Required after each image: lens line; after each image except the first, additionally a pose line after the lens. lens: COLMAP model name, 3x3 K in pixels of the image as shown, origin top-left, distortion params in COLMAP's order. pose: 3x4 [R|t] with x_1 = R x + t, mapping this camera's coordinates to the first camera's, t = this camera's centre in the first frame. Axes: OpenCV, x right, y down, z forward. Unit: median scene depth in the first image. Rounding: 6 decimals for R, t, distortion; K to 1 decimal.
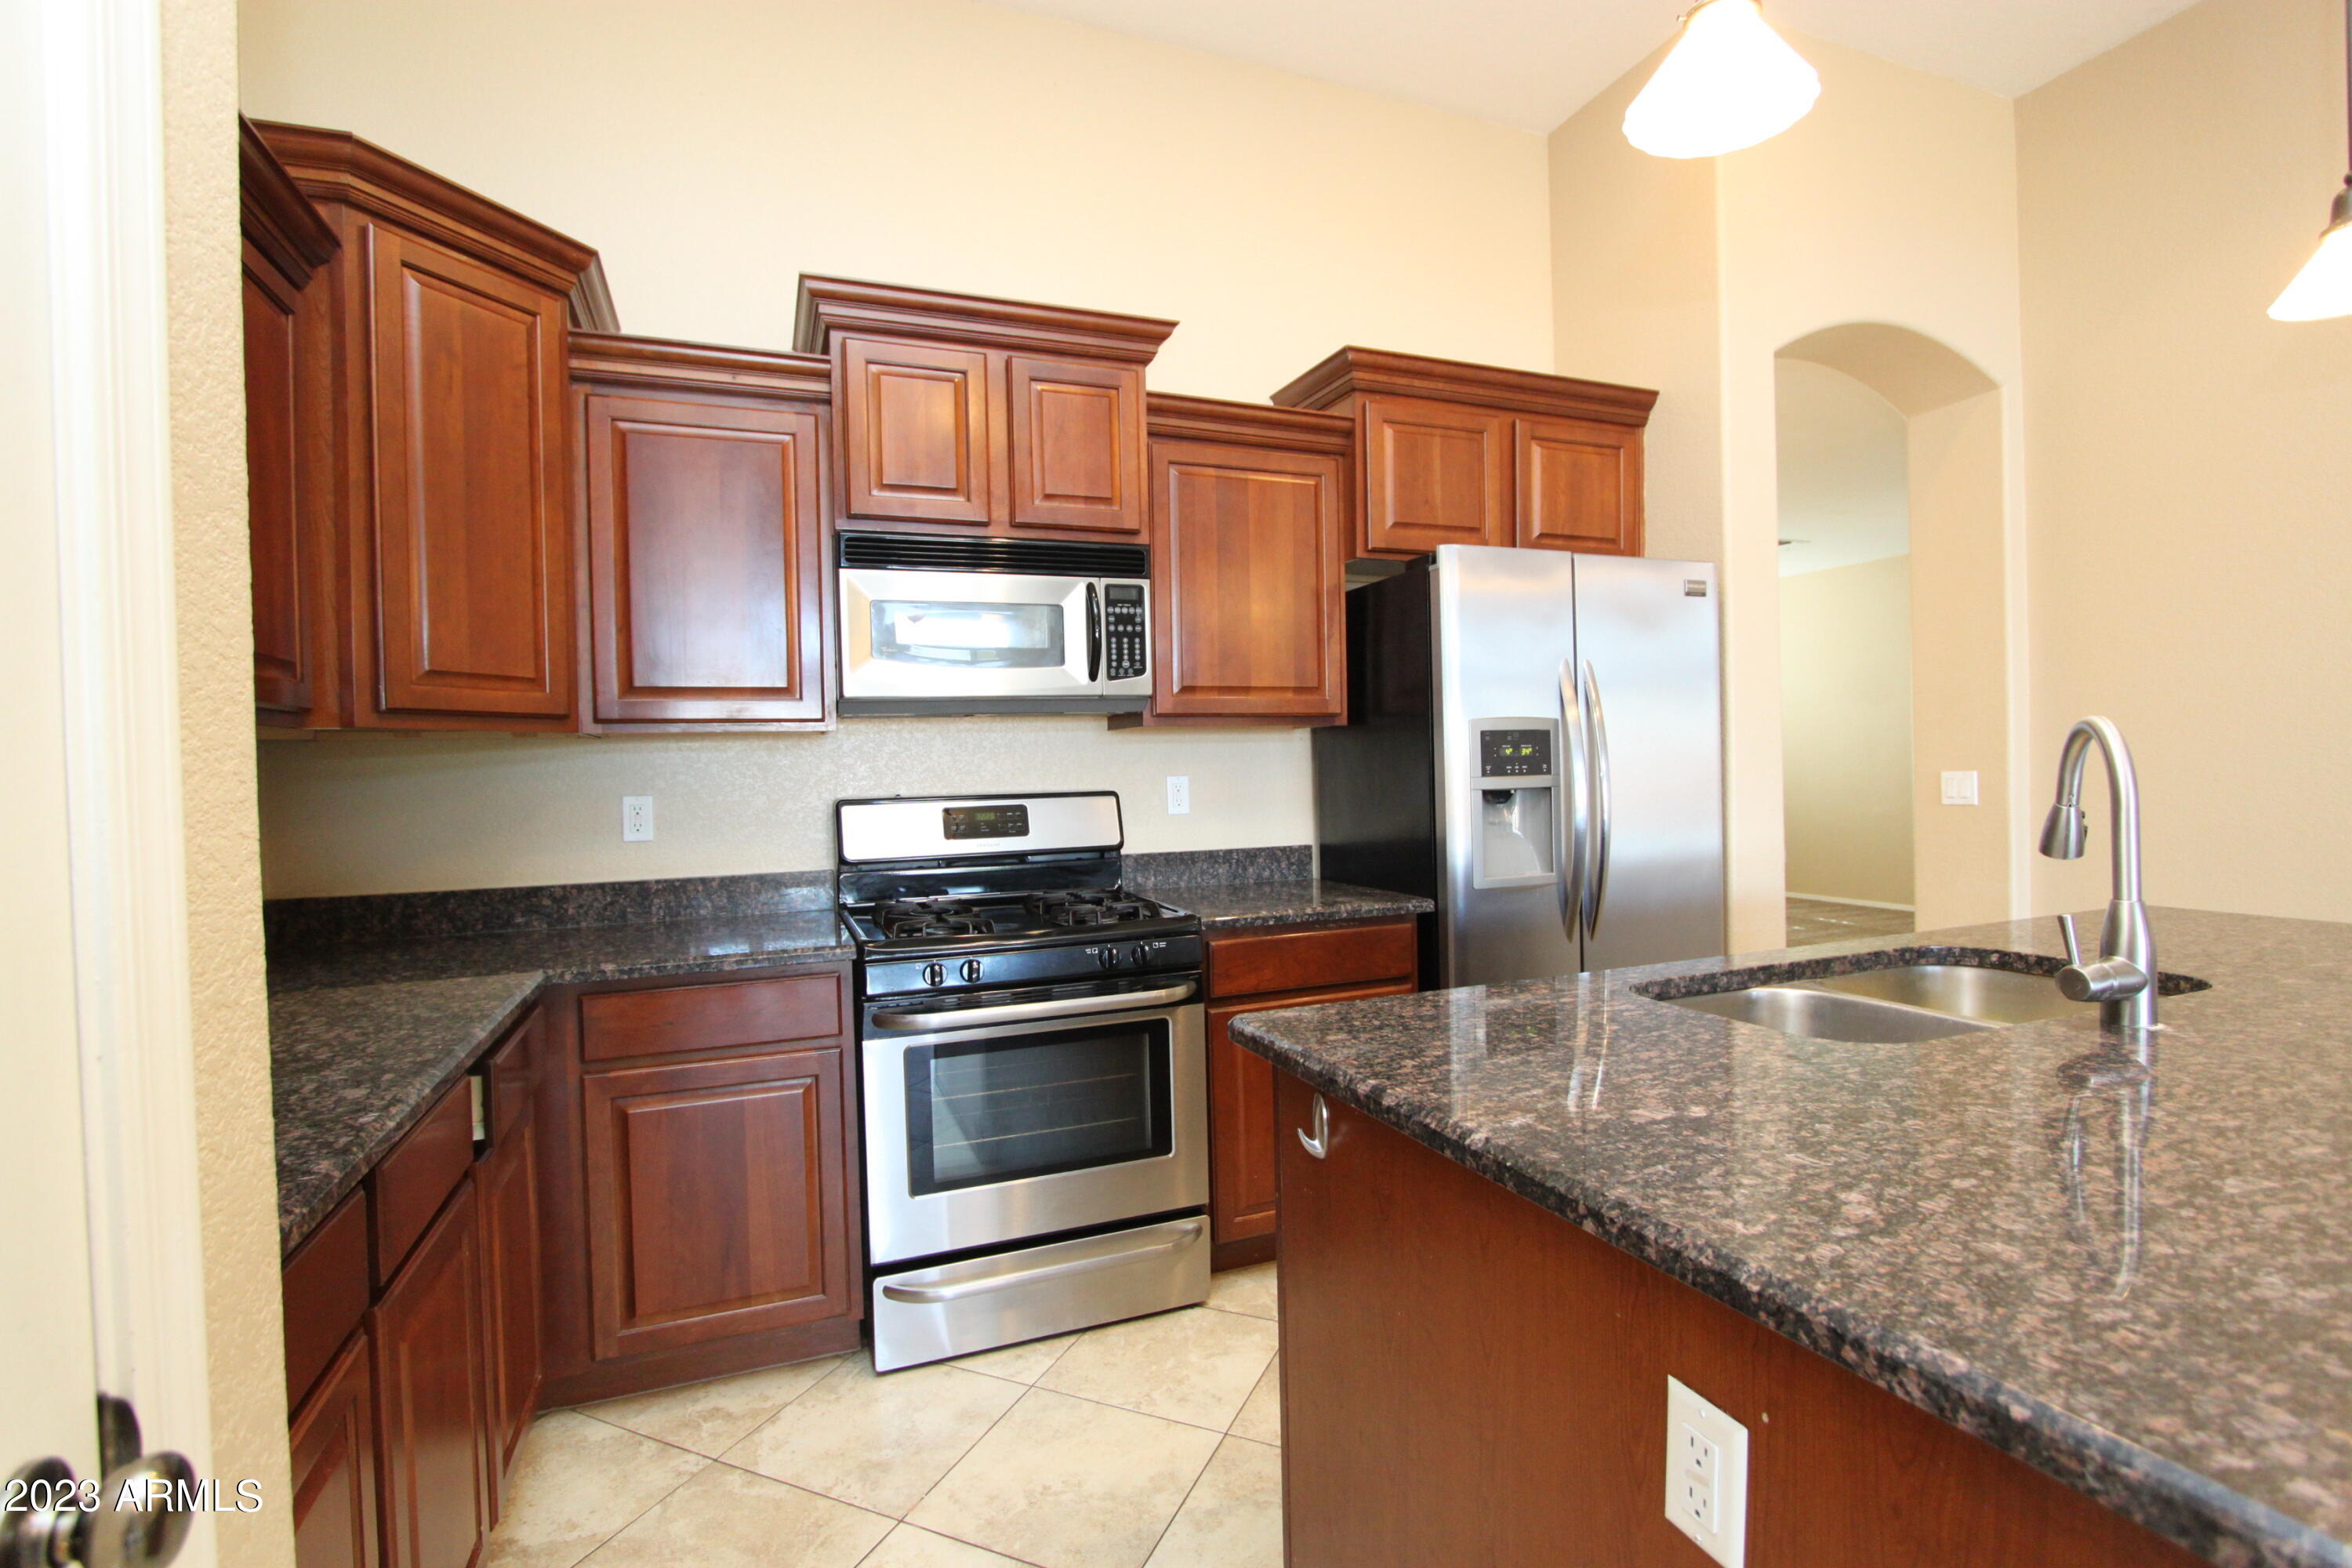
lens RADIAL K [[1082.4, 0, 1170.1], [0, 1082.4, 781.3], [0, 0, 1]] dist [-0.018074, 0.001529]
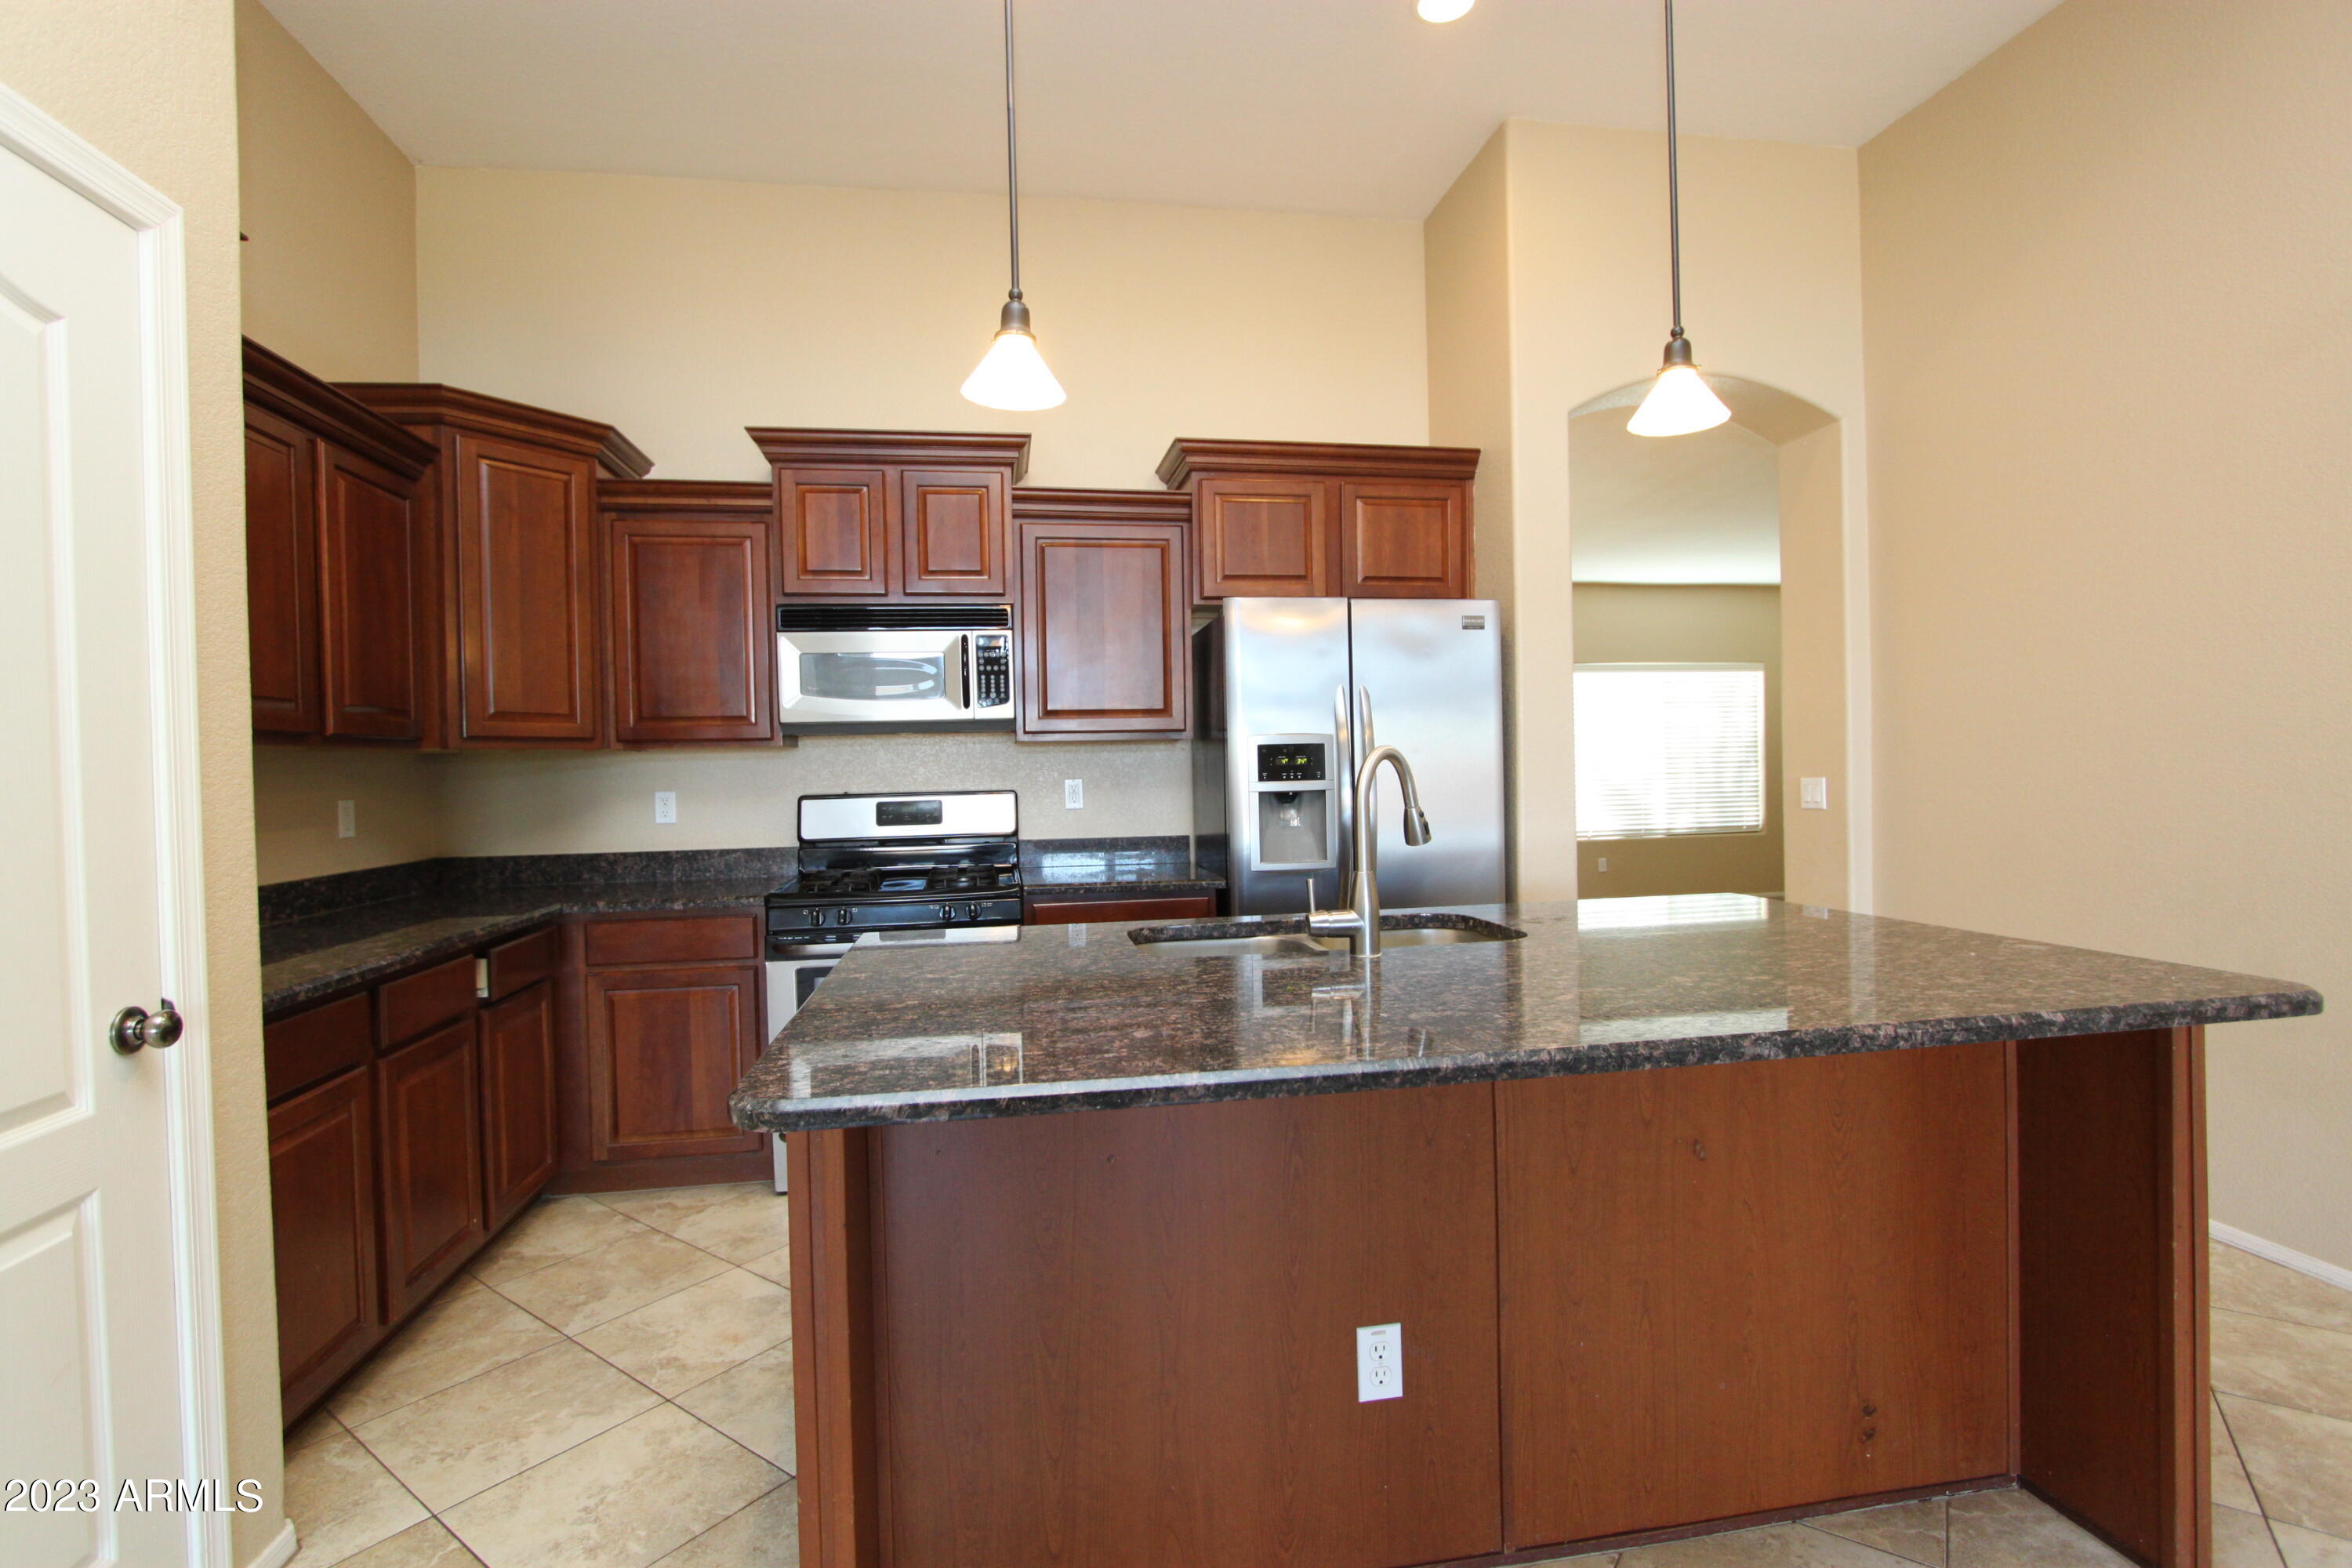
lens RADIAL K [[1077.3, 0, 1171.3], [0, 1077.3, 782.5], [0, 0, 1]] dist [-0.016874, 0.000207]
pose [[0.977856, 0.005957, -0.209192, 0.446833], [-0.005121, 0.999977, 0.004536, -0.008048], [0.209215, -0.003364, 0.977864, -0.242526]]
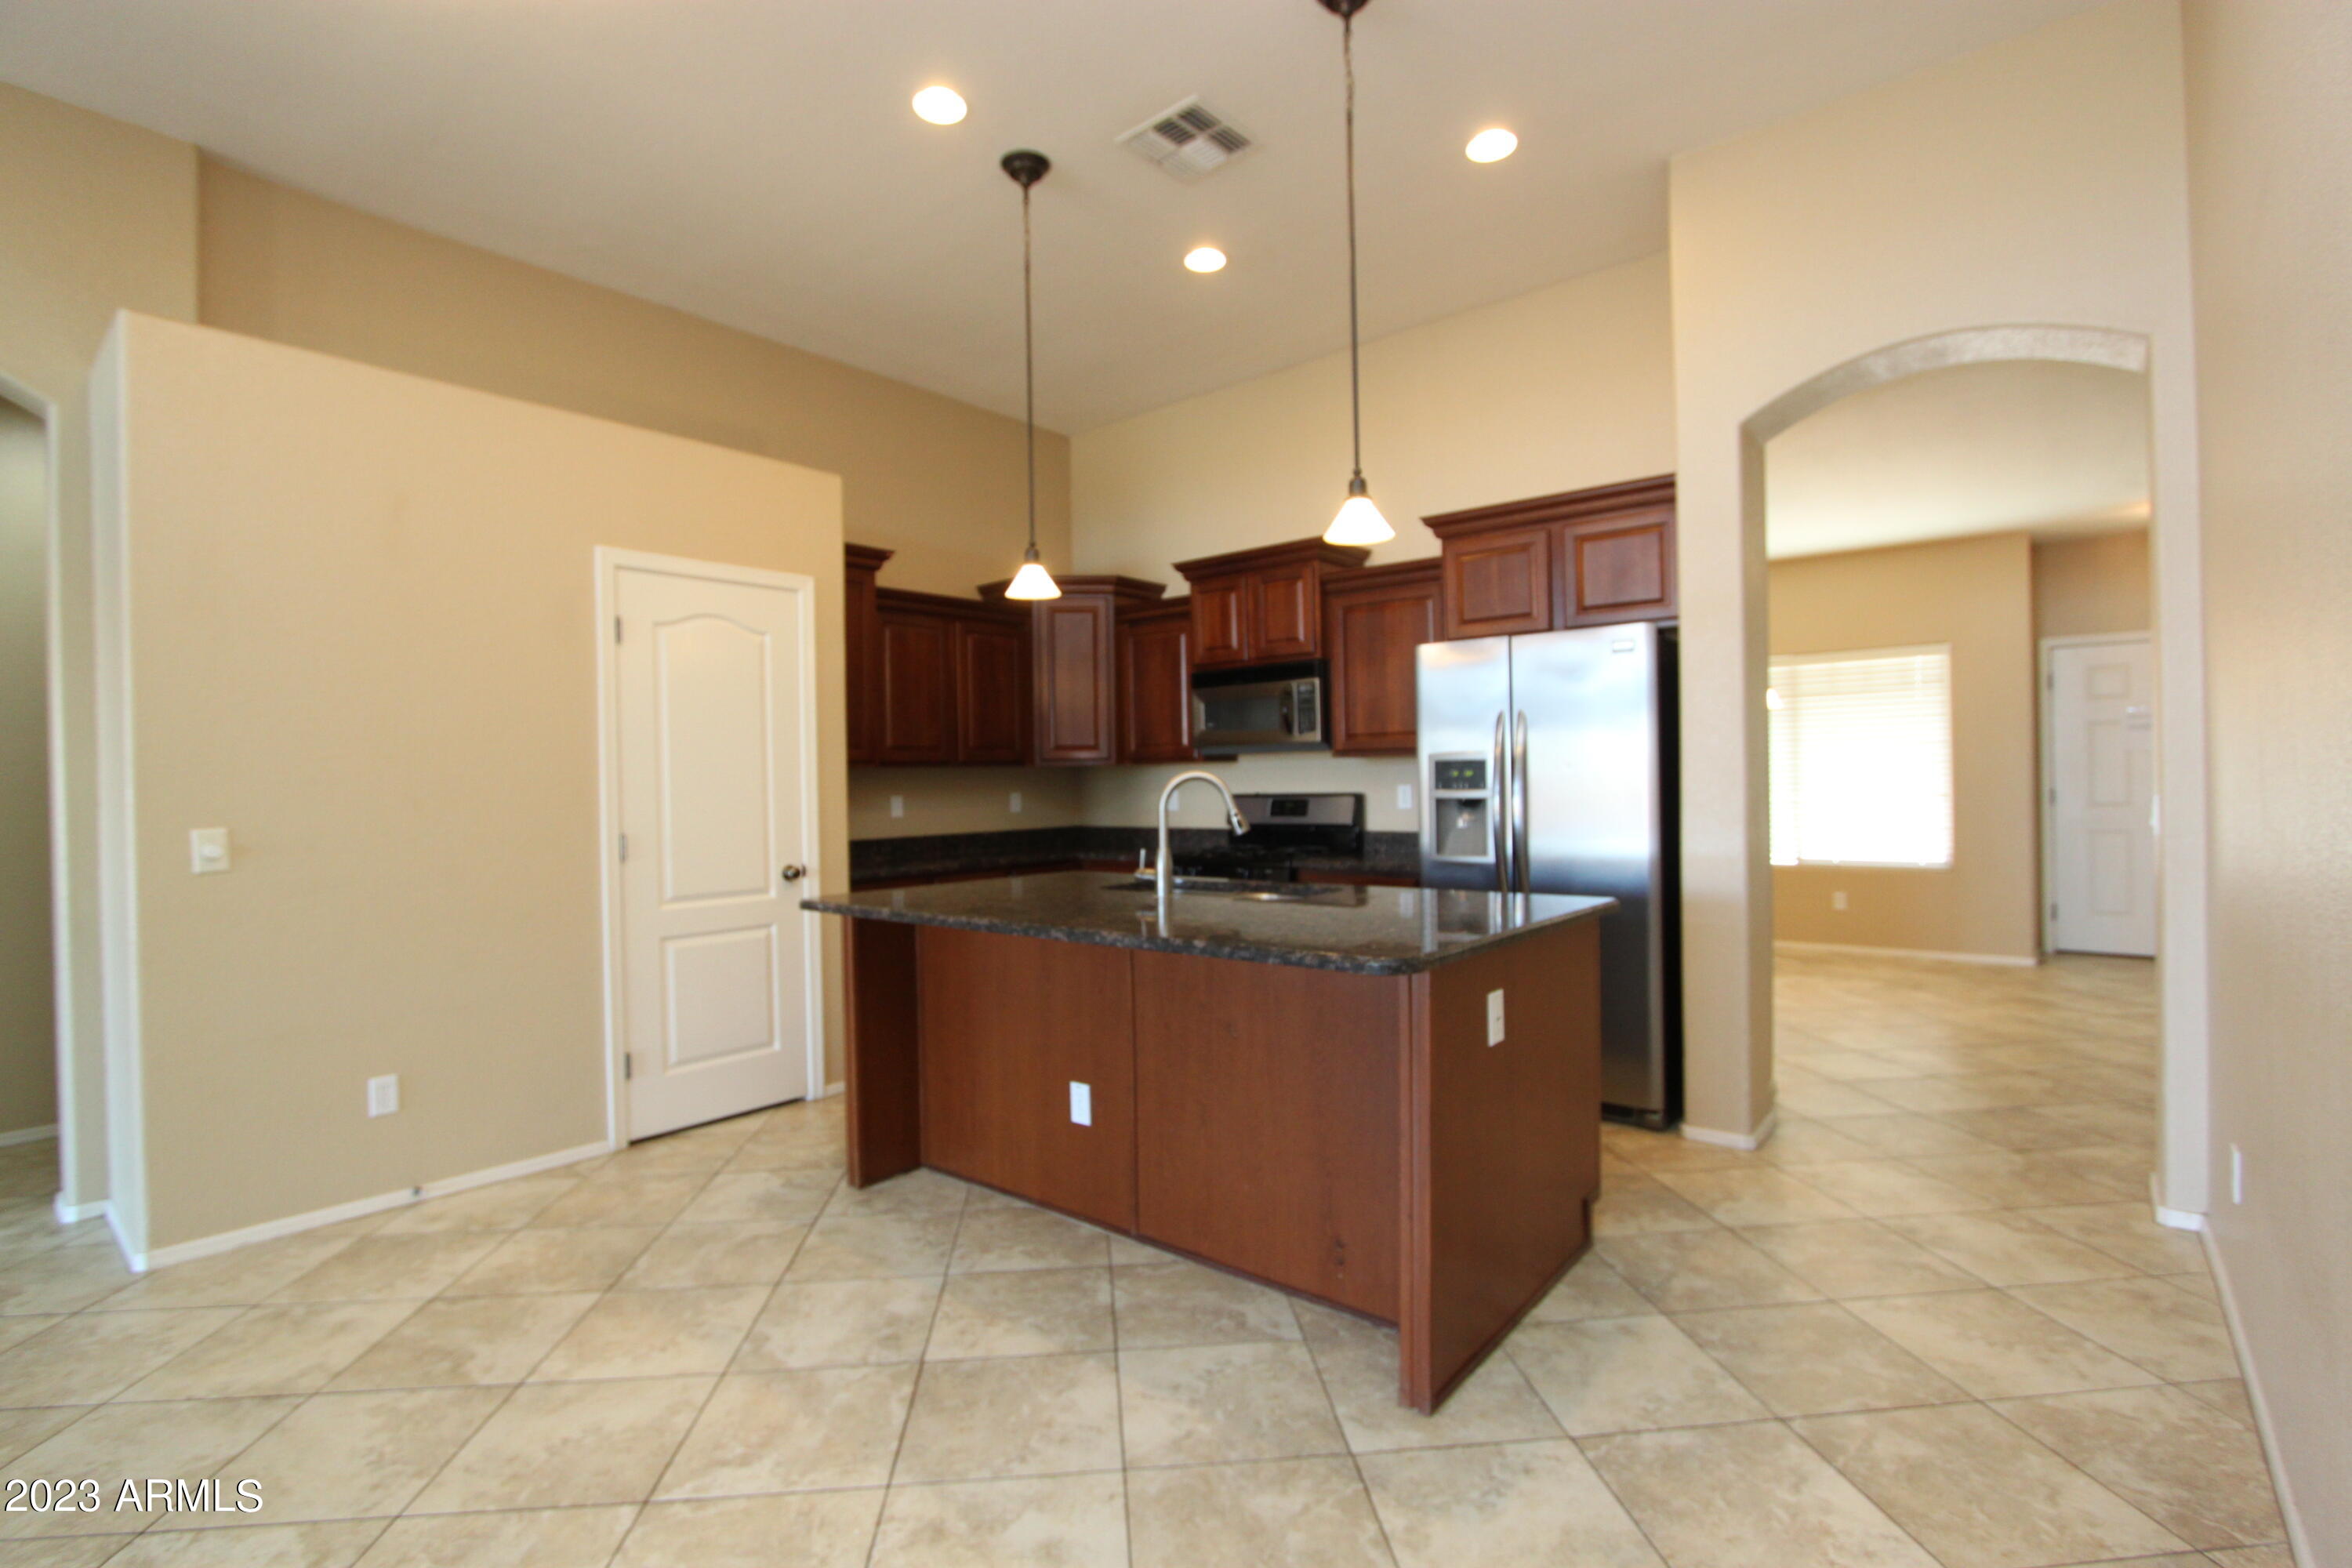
lens RADIAL K [[1077.3, 0, 1171.3], [0, 1077.3, 782.5], [0, 0, 1]] dist [-0.016874, 0.000207]
pose [[0.477687, 0.016420, -0.878377, 1.473049], [-0.005704, 0.999862, 0.015589, -0.036875], [0.878512, -0.002436, 0.477715, -0.089777]]
